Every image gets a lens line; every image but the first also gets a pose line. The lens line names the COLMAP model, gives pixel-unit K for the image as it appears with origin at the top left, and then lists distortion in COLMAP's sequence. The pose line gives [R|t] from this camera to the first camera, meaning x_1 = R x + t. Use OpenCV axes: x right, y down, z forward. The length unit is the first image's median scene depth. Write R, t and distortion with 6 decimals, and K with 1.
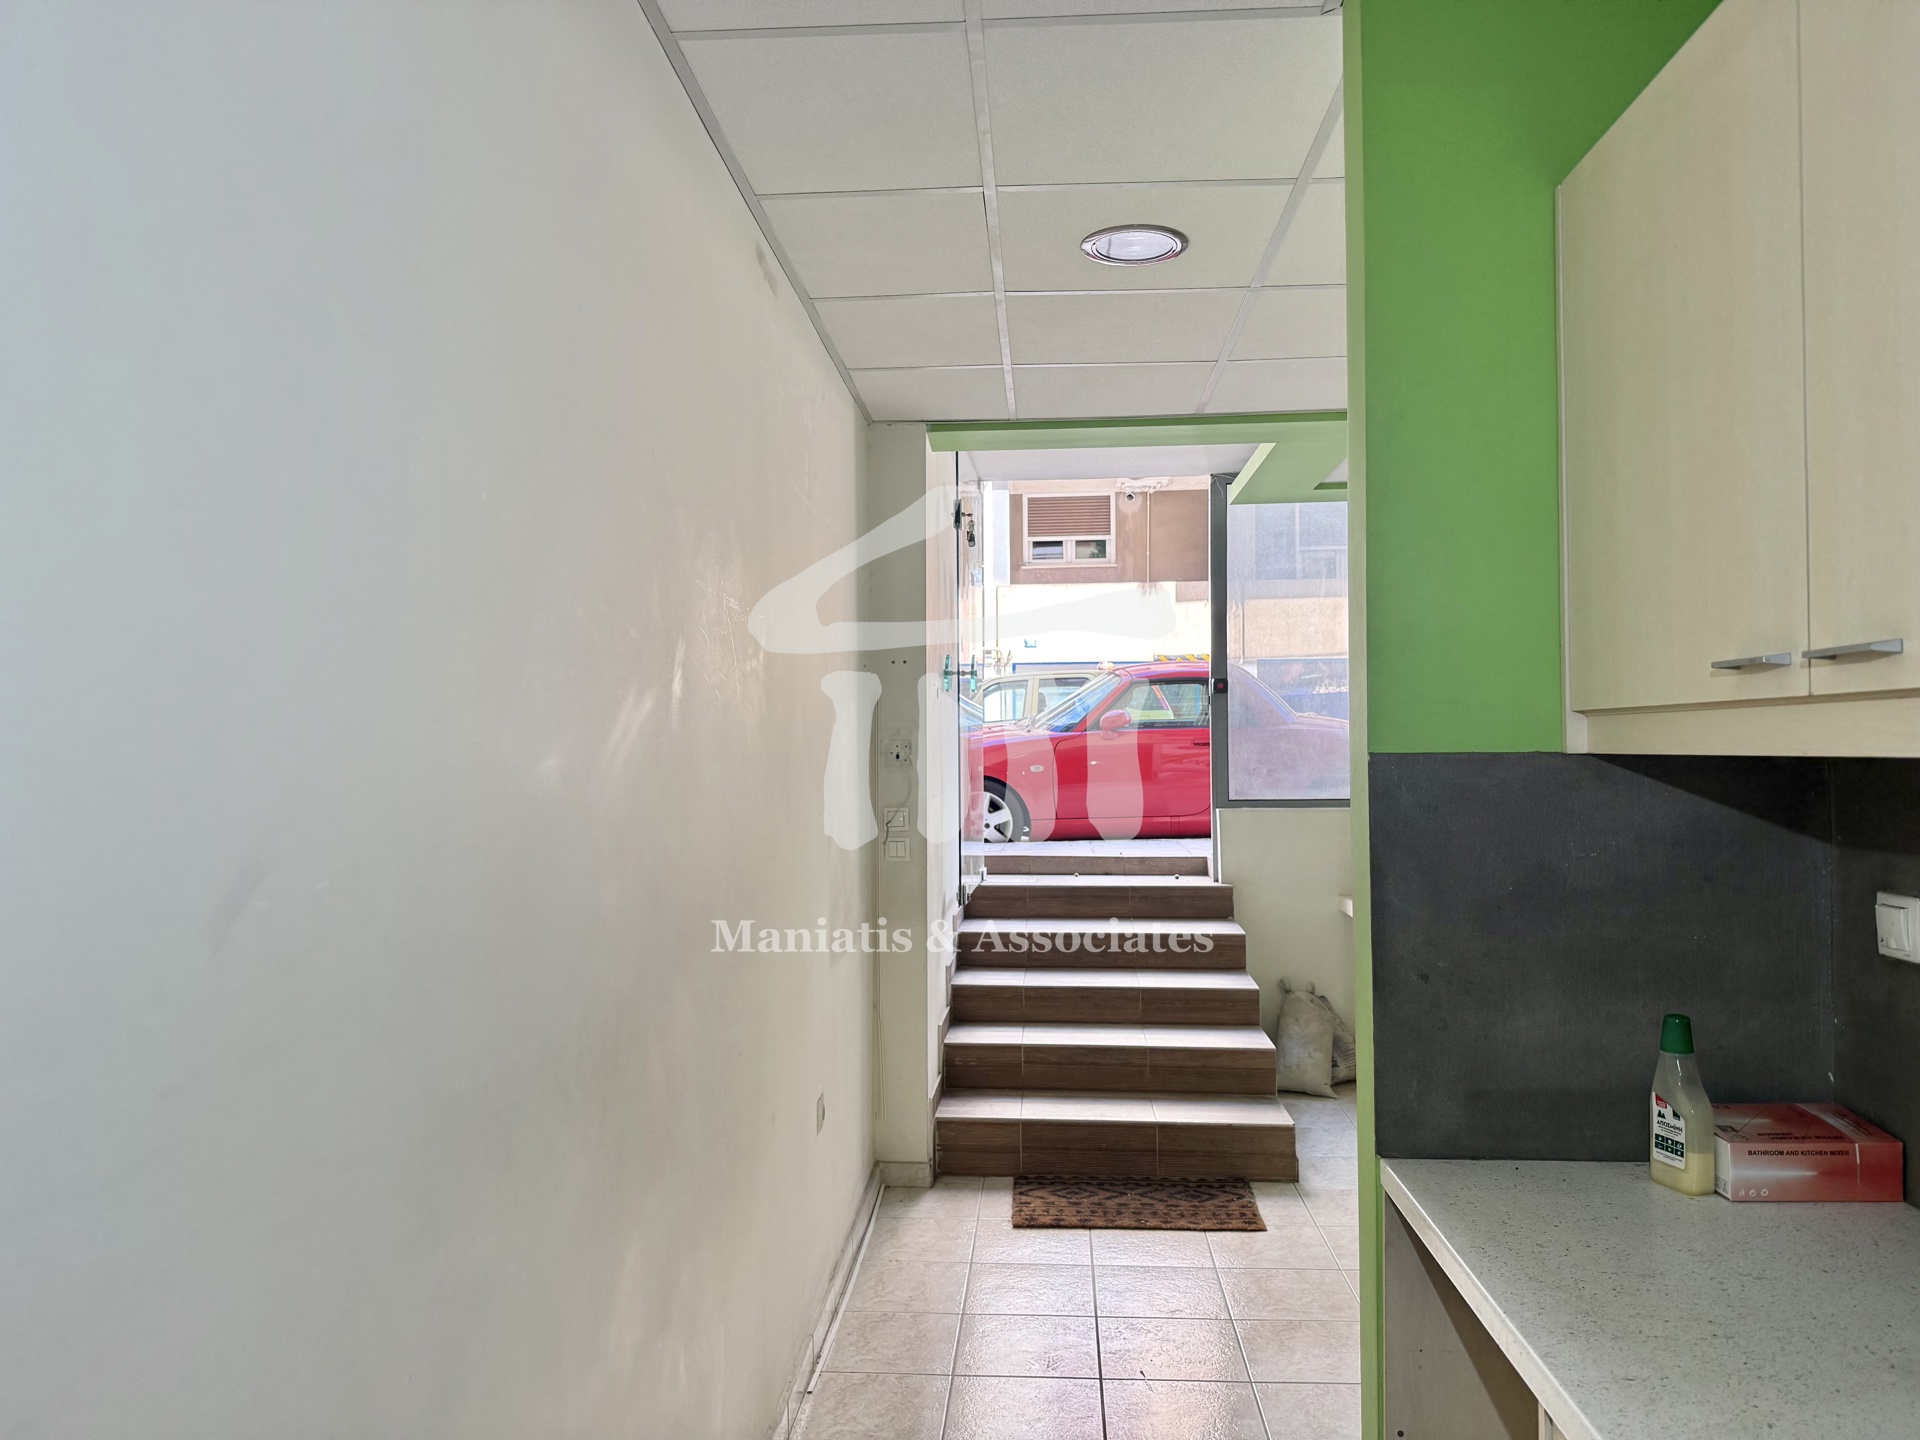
lens RADIAL K [[1343.1, 0, 959.5], [0, 1343.1, 708.1], [0, 0, 1]] dist [0.048866, -0.067101]
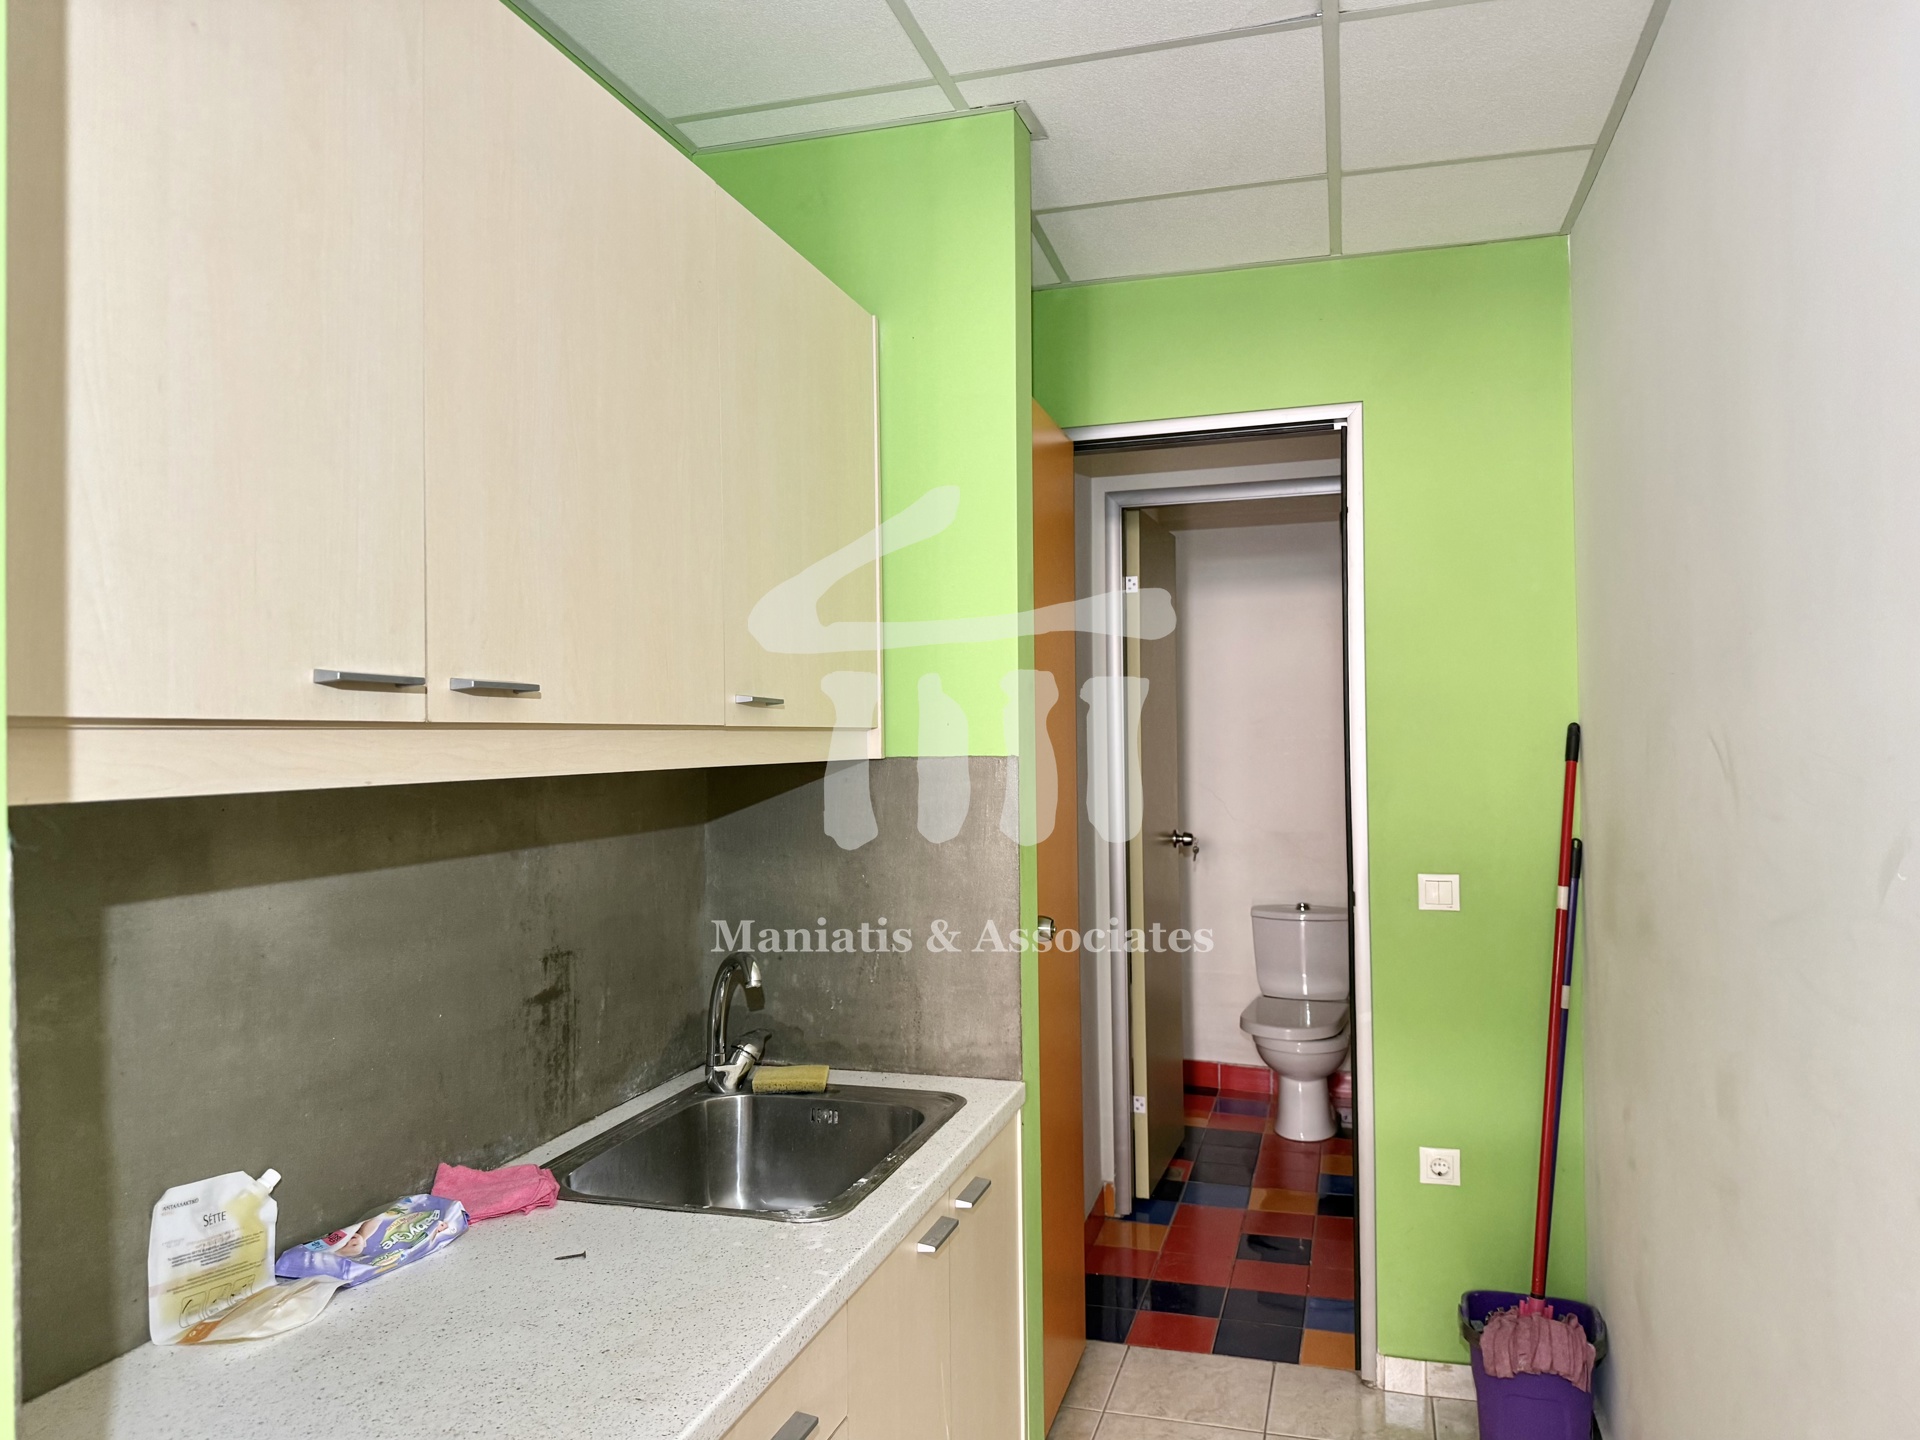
lens RADIAL K [[1343.1, 0, 1022.5], [0, 1343.1, 716.7], [0, 0, 1]] dist [0.048866, -0.067101]
pose [[-0.977789, 0.021816, 0.208452, -0.010695], [0.015880, 0.999421, -0.030107, 0.023621], [-0.208988, -0.026128, -0.977569, 1.892164]]
